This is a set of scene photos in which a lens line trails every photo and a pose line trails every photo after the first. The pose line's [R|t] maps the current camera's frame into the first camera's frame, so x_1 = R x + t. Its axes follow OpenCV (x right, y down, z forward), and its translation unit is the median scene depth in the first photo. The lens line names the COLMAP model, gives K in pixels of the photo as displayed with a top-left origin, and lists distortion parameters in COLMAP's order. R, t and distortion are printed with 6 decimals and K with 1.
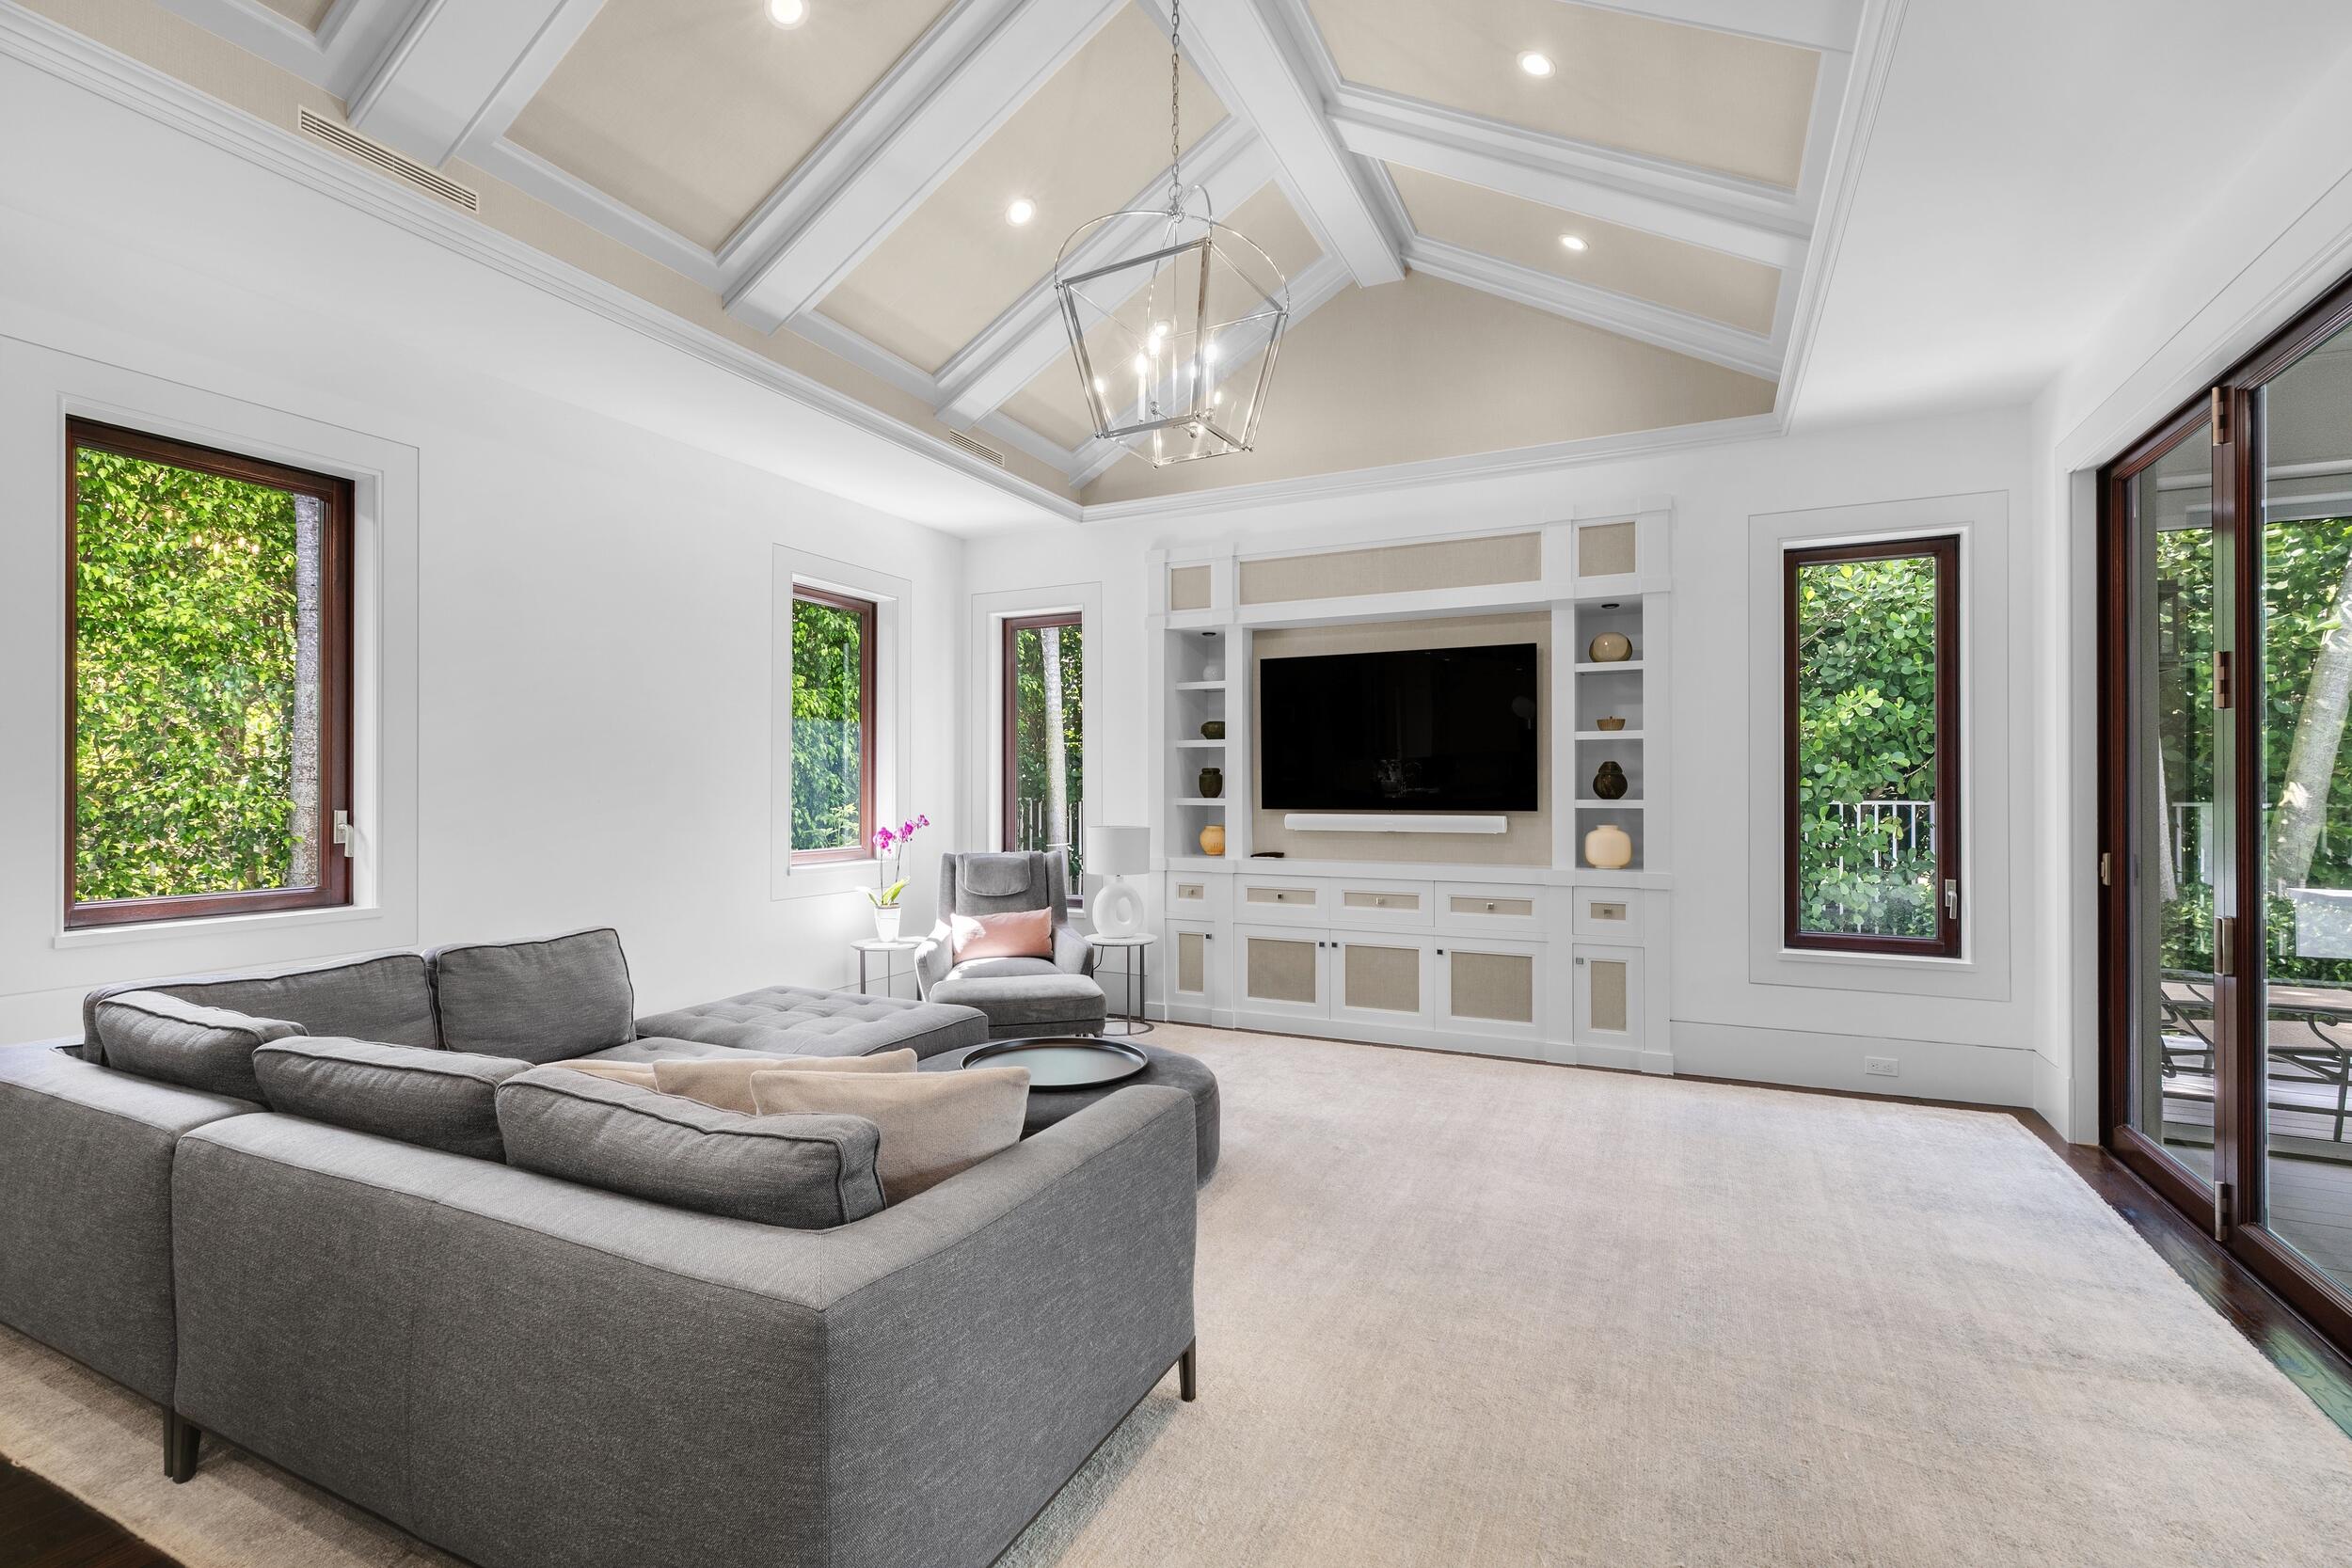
lens RADIAL K [[1063.7, 0, 1177.8], [0, 1063.7, 784.6], [0, 0, 1]] dist [0.008630, 0.001084]
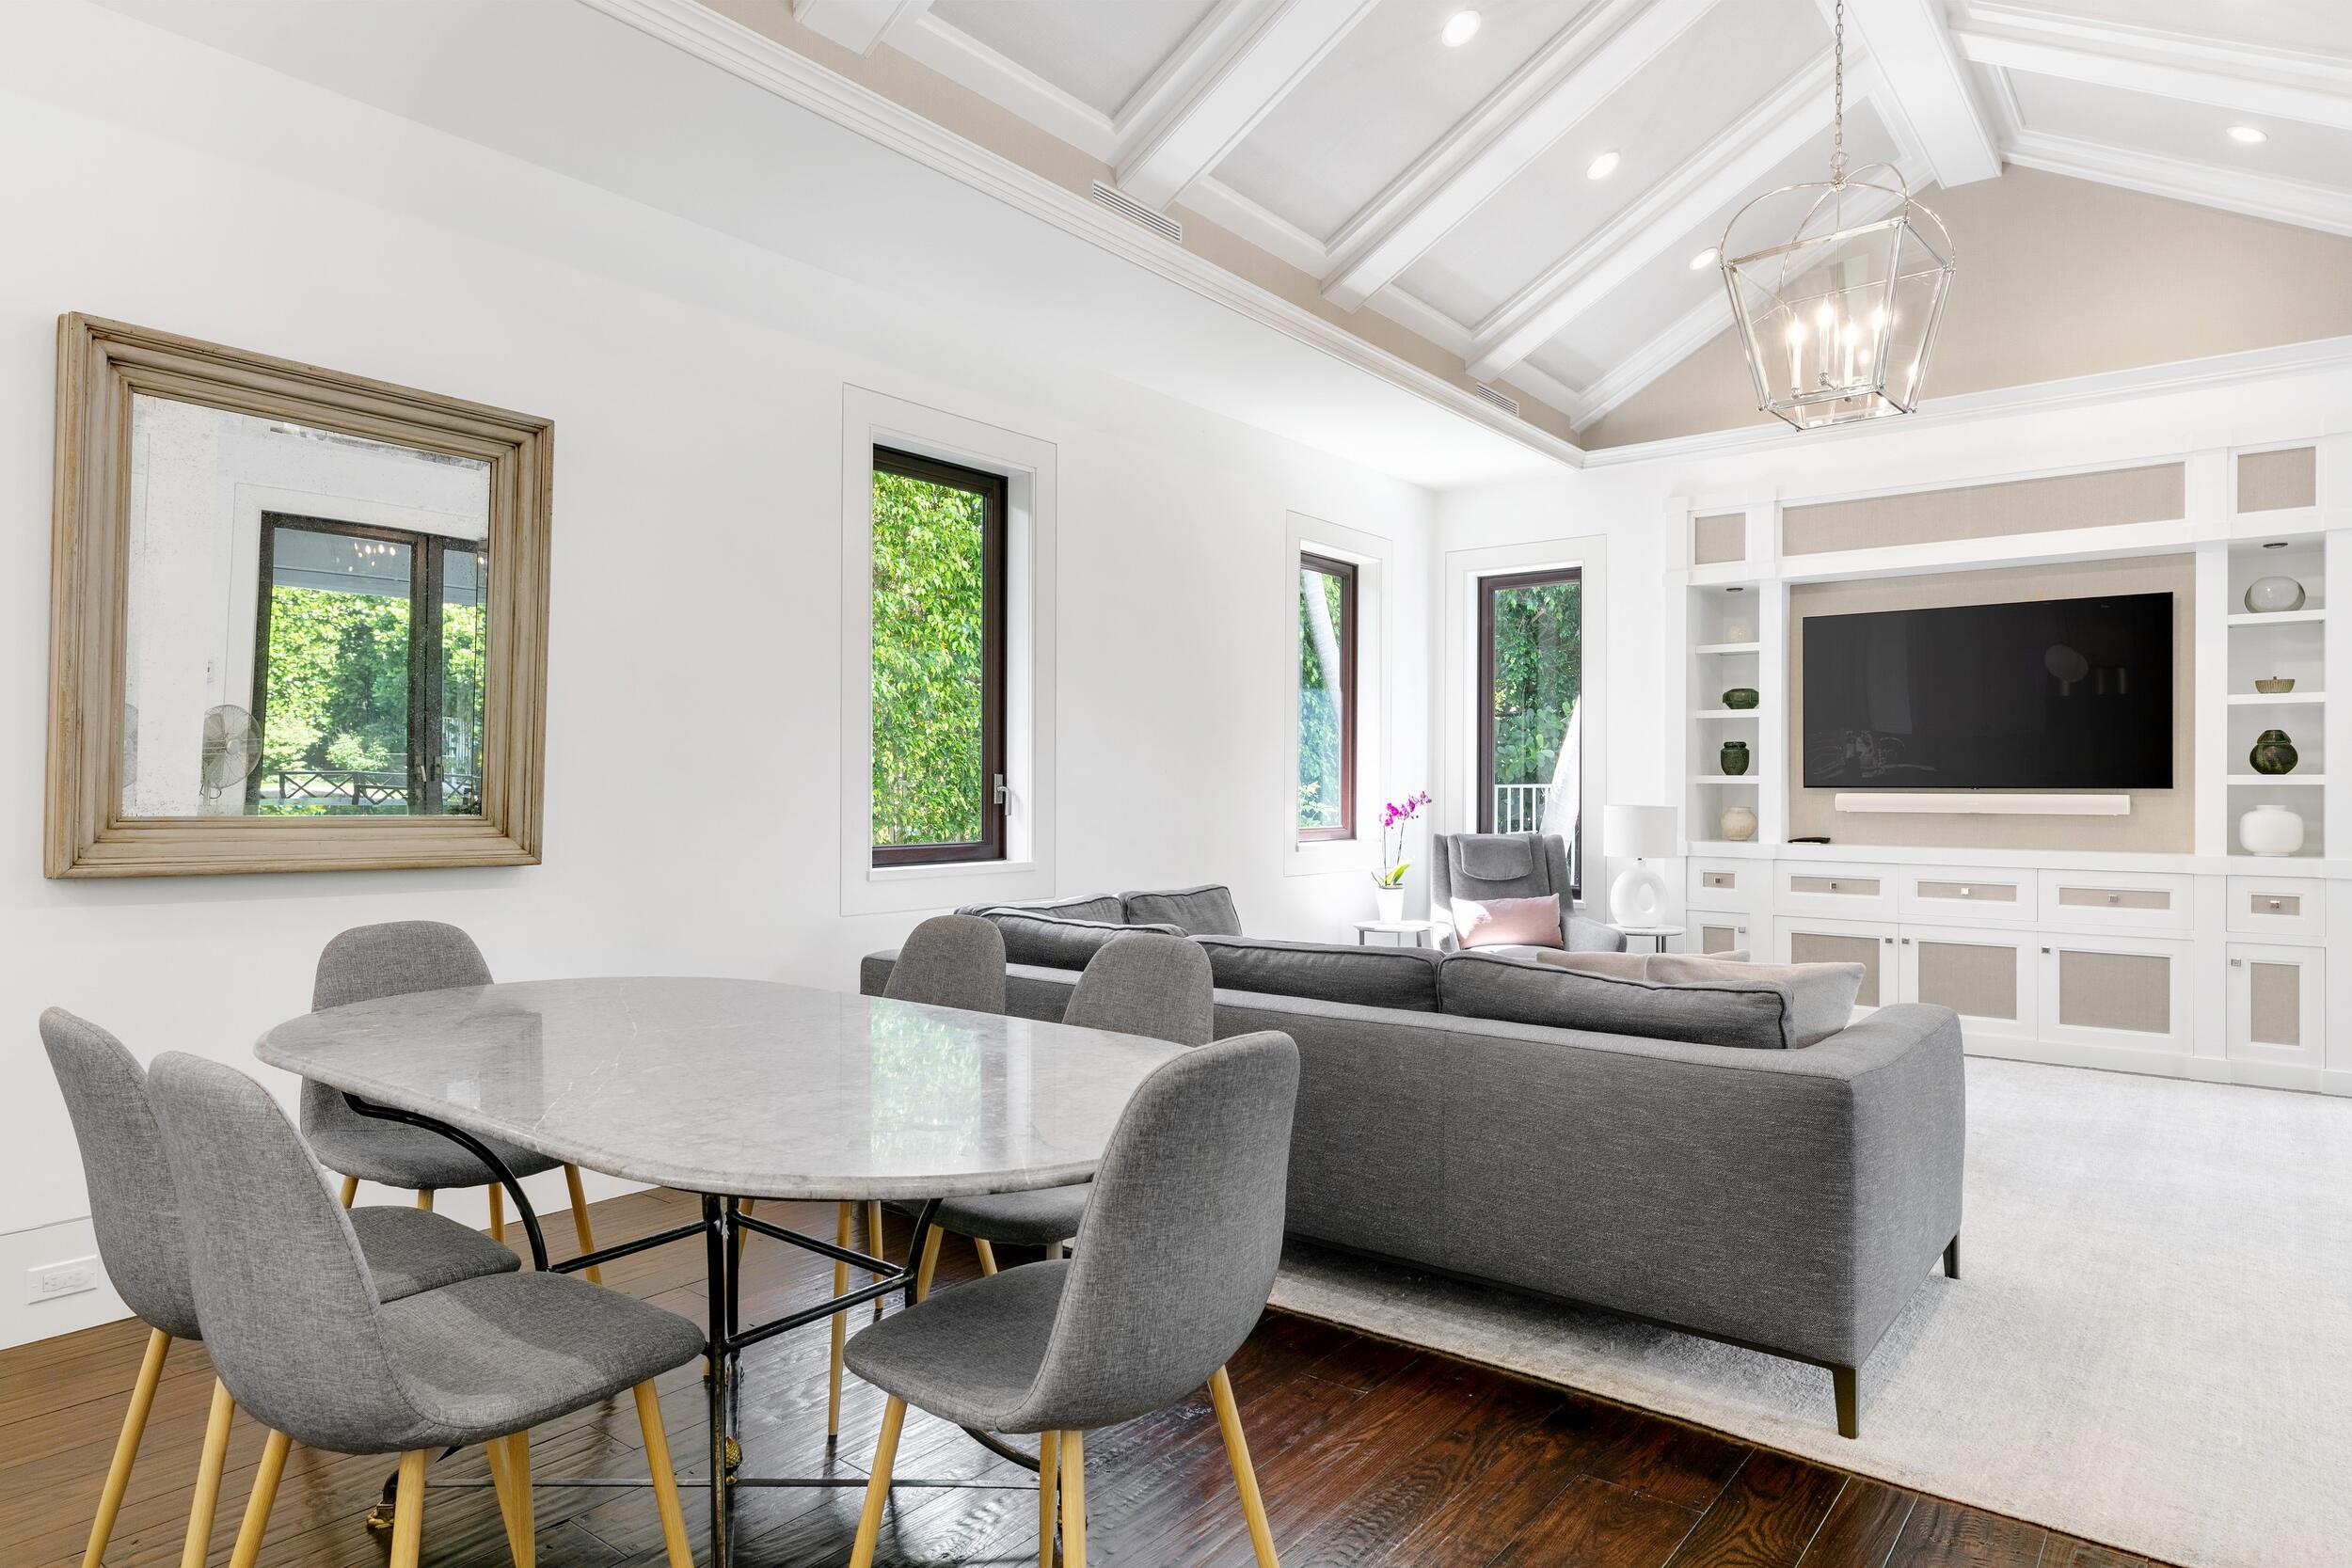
lens RADIAL K [[1388.9, 0, 1175.7], [0, 1388.9, 786.6], [0, 0, 1]] dist [0.000627, 0.003336]
pose [[0.976092, 0.004631, -0.217307, -0.200399], [-0.003423, 0.999977, 0.005938, 0.019152], [0.217329, -0.005052, 0.976085, -0.260808]]
